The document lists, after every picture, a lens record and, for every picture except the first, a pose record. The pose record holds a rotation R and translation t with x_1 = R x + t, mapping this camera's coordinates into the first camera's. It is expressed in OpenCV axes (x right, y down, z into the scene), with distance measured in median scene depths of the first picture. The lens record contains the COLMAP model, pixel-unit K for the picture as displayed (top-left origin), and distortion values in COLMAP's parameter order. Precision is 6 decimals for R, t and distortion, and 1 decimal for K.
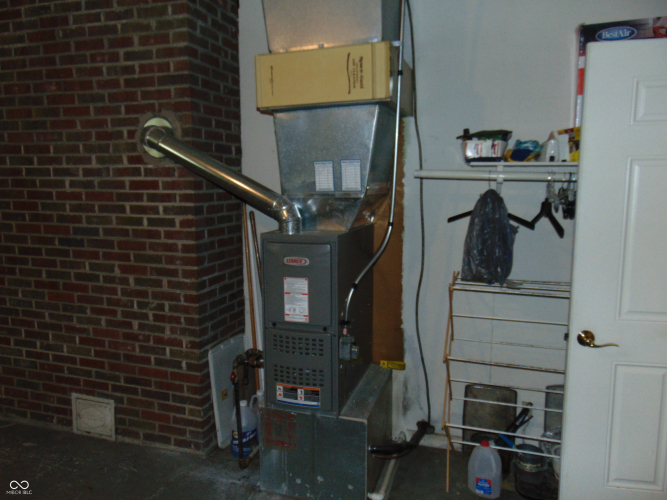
lens RADIAL K [[498.9, 0, 334.0], [0, 498.9, 248.8], [0, 0, 1]] dist [-0.000439, 0.002340]
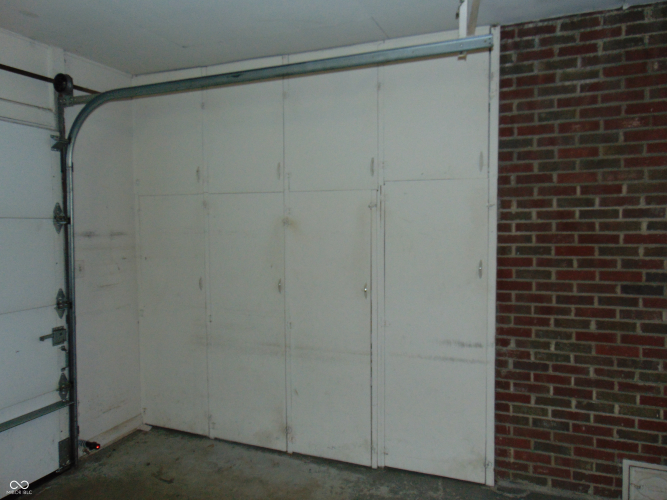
lens RADIAL K [[498.9, 0, 333.0], [0, 498.9, 251.4], [0, 0, 1]] dist [-0.000439, 0.002340]
pose [[0.995282, -0.019519, -0.095039, -0.971990], [0.012095, 0.996874, -0.078075, -0.018264], [0.096266, 0.076557, 0.992407, 0.040596]]
